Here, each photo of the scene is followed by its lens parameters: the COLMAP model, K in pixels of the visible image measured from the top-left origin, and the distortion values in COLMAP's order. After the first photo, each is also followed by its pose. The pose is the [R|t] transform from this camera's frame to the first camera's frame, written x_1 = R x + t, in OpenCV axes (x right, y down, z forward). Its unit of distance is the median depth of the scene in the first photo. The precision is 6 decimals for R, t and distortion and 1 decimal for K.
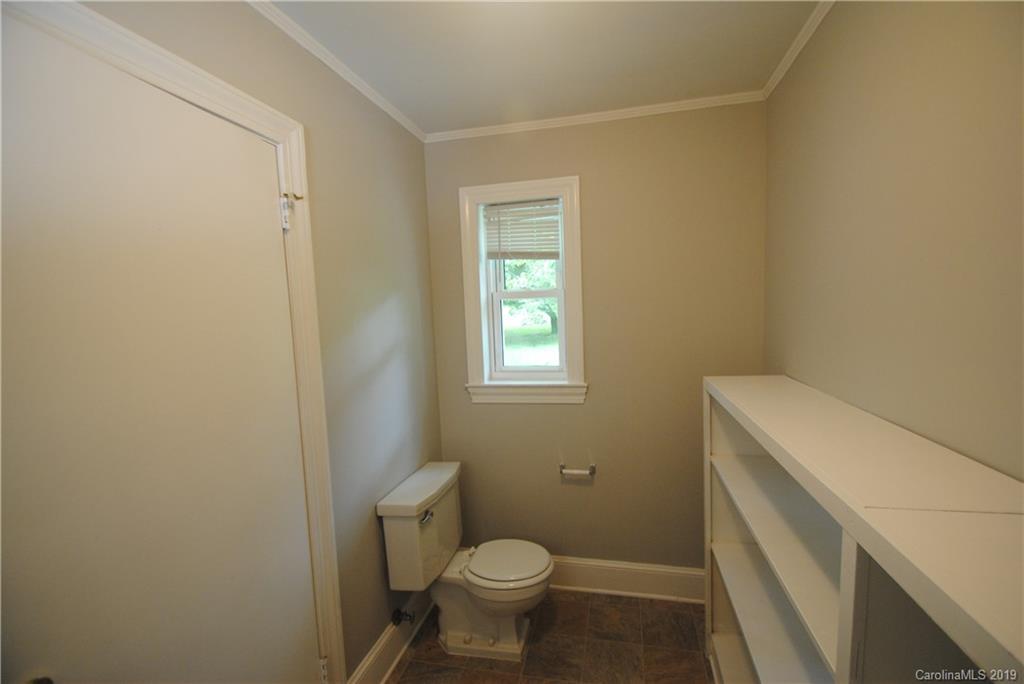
lens RADIAL K [[453.6, 0, 517.1], [0, 453.6, 345.9], [0, 0, 1]] dist [0.004067, -0.000445]
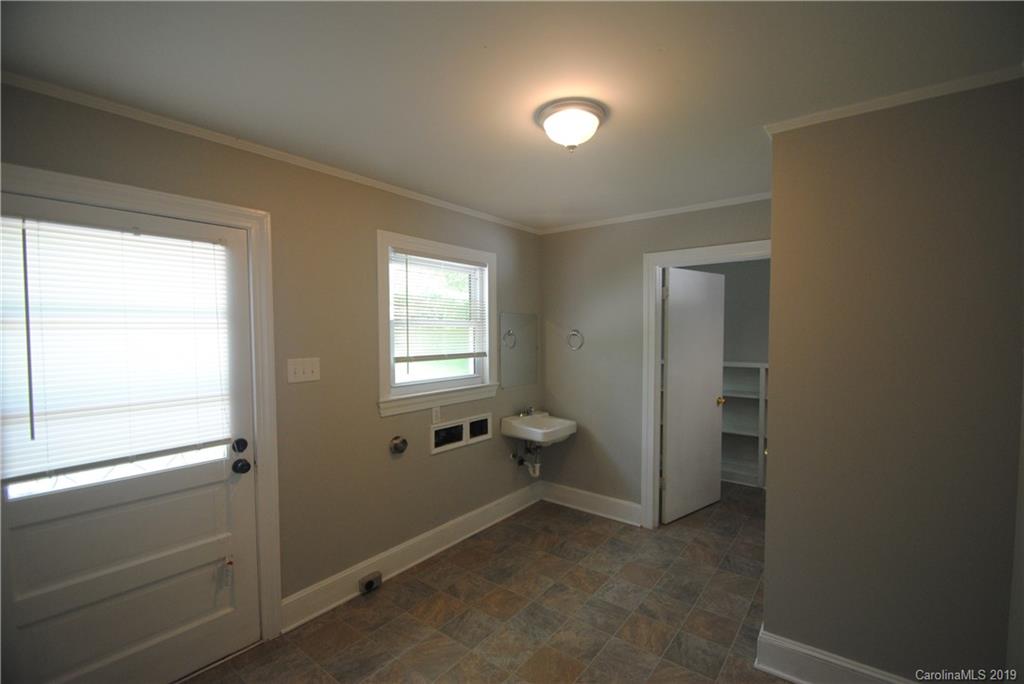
lens RADIAL K [[453.6, 0, 515.8], [0, 453.6, 341.8], [0, 0, 1]] dist [0.004067, -0.000445]
pose [[0.434497, 0.014500, 0.900557, -0.974190], [0.066462, 0.996628, -0.048113, 0.016848], [-0.898218, 0.080758, 0.432068, 0.201054]]
